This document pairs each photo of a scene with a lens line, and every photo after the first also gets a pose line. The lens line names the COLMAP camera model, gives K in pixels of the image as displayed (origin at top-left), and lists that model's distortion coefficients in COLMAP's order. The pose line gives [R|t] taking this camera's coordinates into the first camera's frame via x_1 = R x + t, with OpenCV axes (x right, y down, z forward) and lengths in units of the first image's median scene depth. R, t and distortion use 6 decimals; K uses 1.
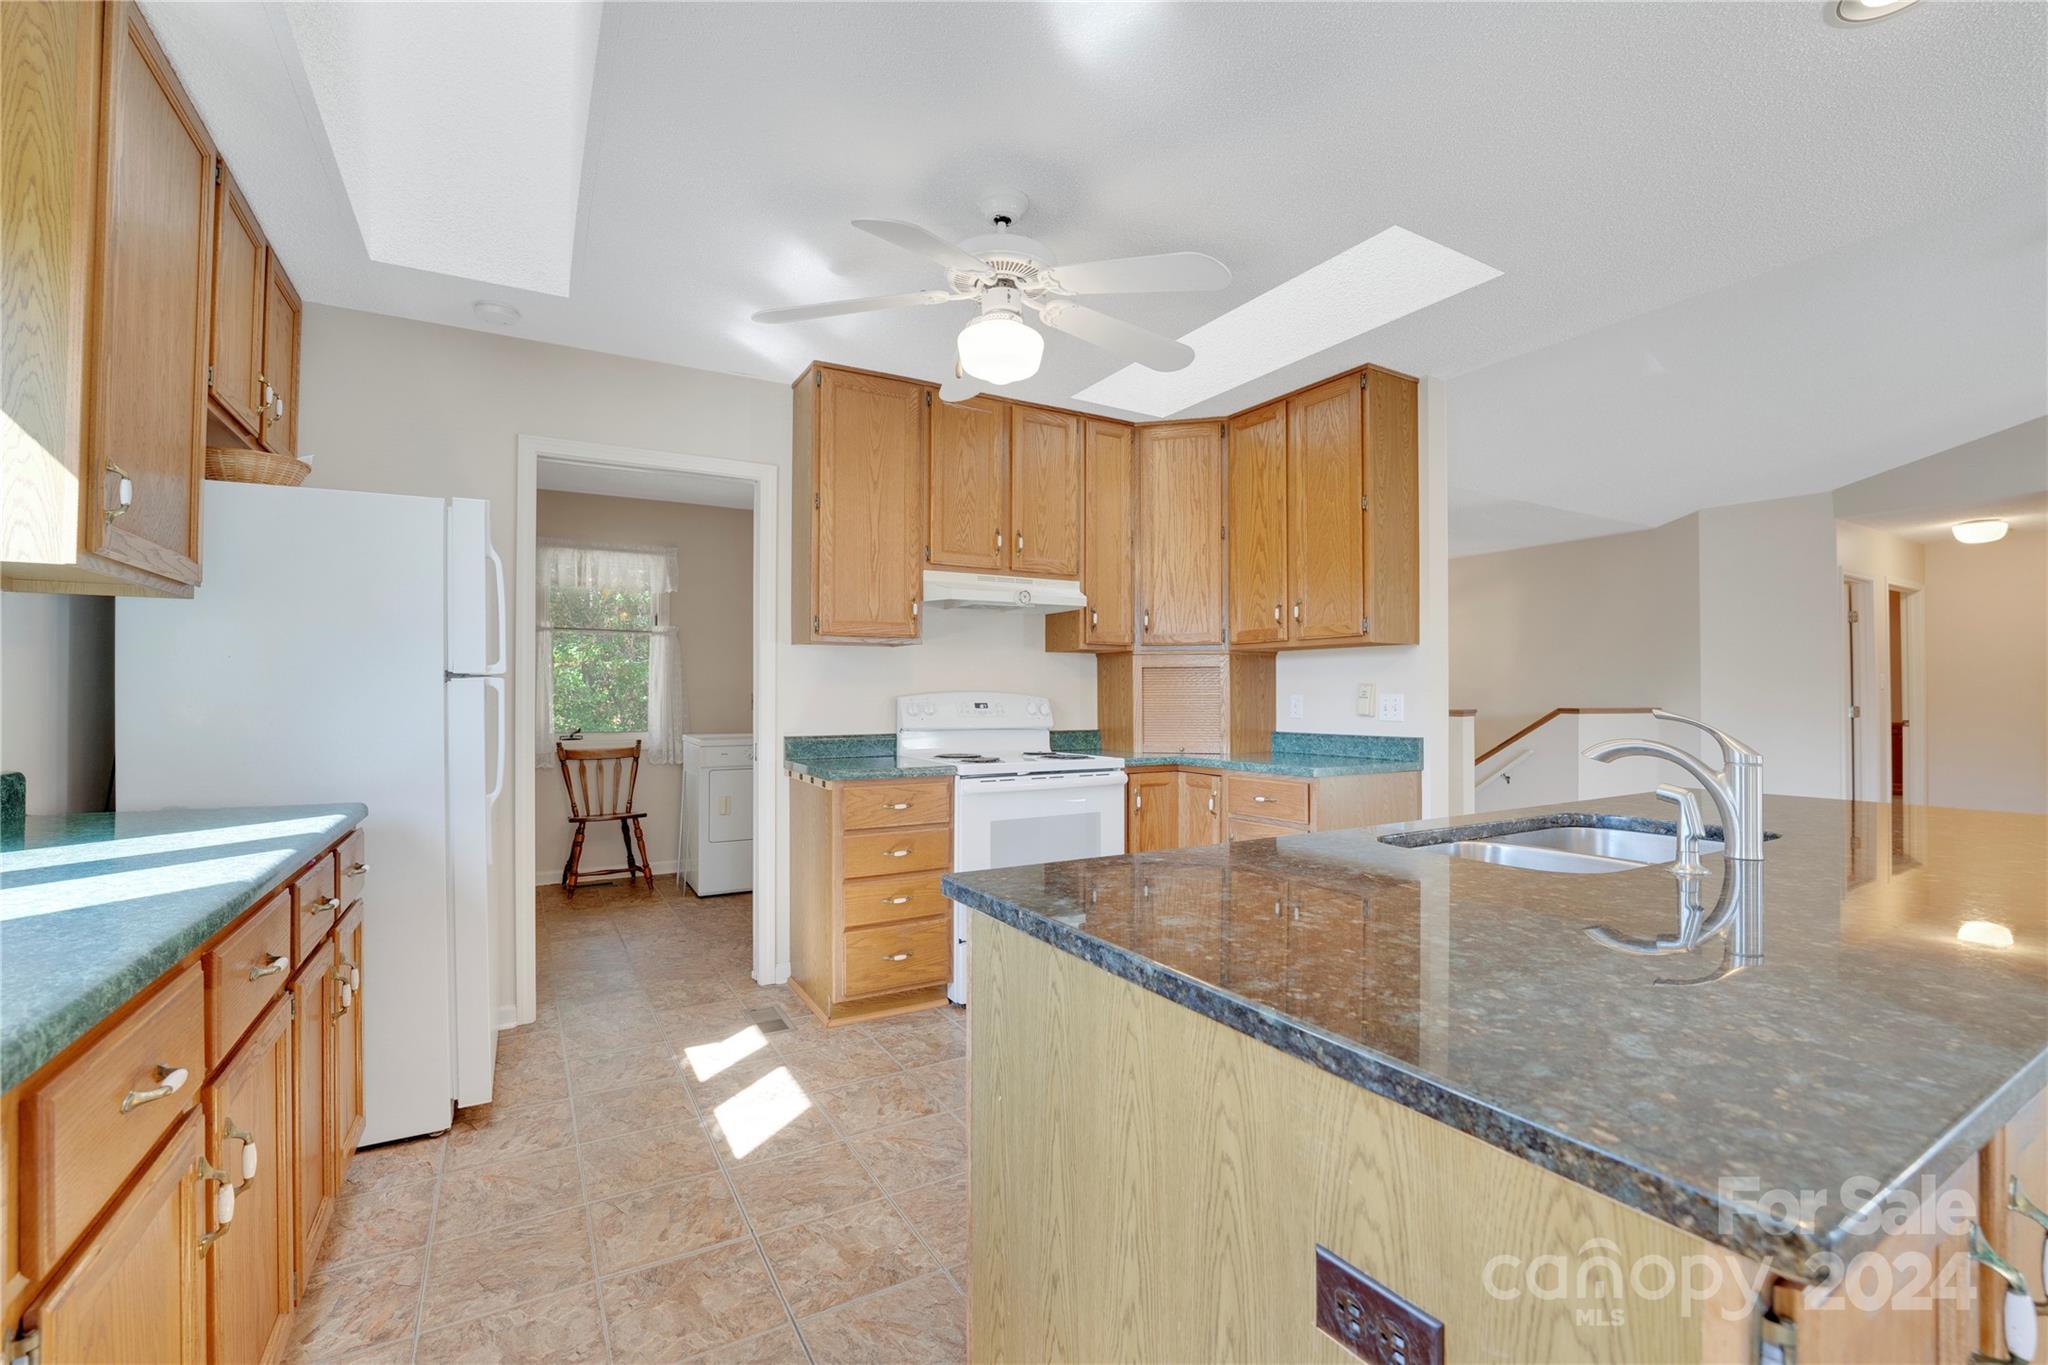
lens RADIAL K [[879.9, 0, 1023.7], [0, 879.9, 685.4], [0, 0, 1]] dist [-0.003308, -0.000273]
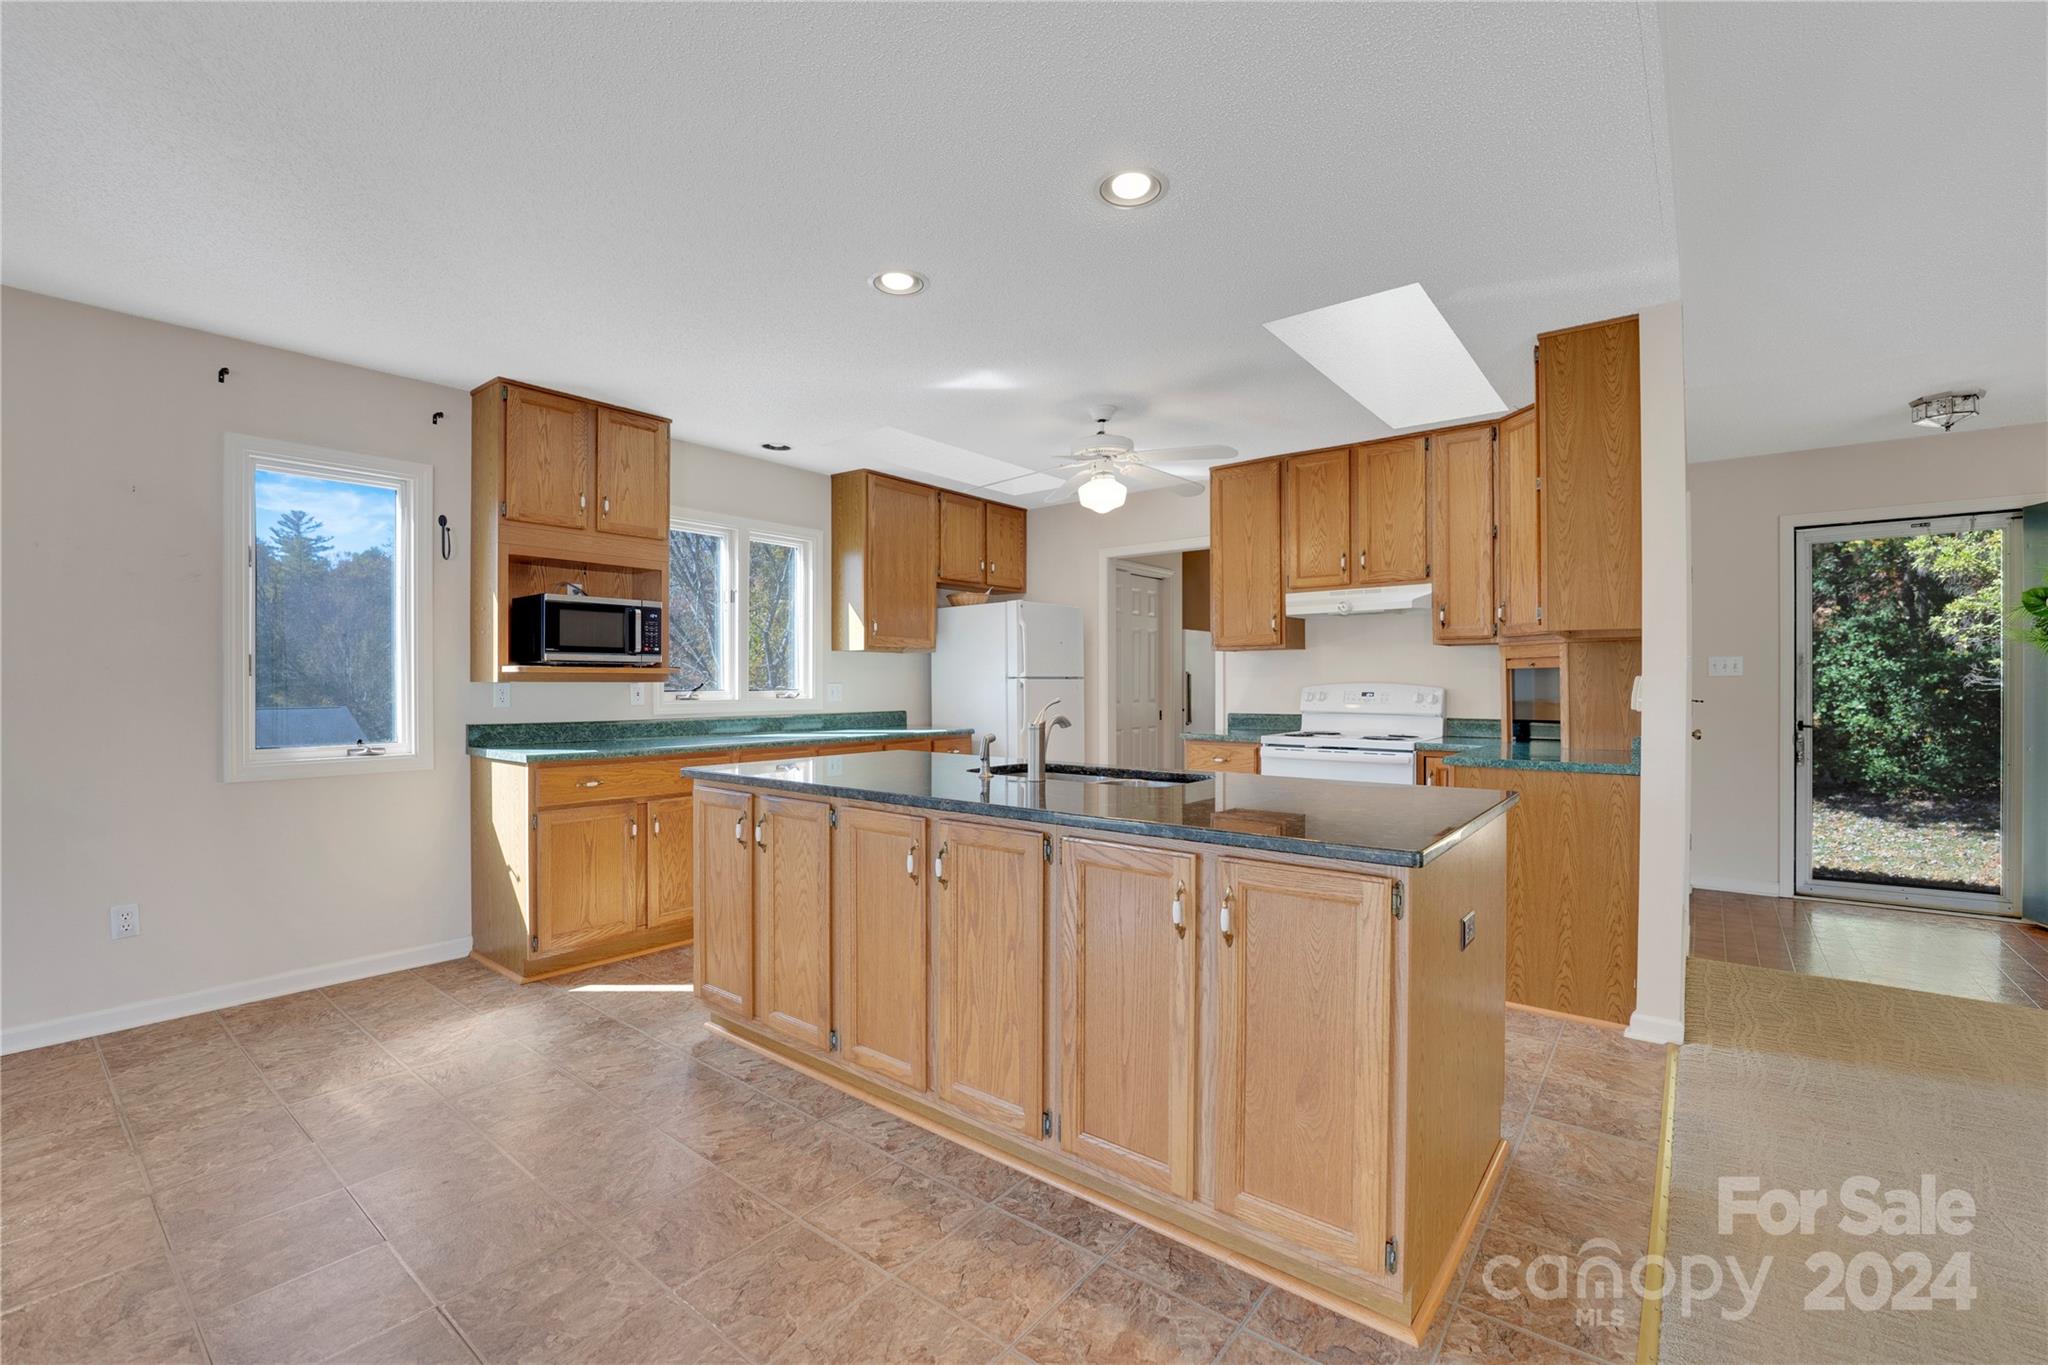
lens RADIAL K [[879.9, 0, 1023.7], [0, 879.9, 685.4], [0, 0, 1]] dist [-0.003308, -0.000273]
pose [[0.353900, 0.002587, -0.935280, 0.984723], [0.013027, 0.999886, 0.007695, -0.004959], [0.935193, -0.014907, 0.353825, 0.133285]]
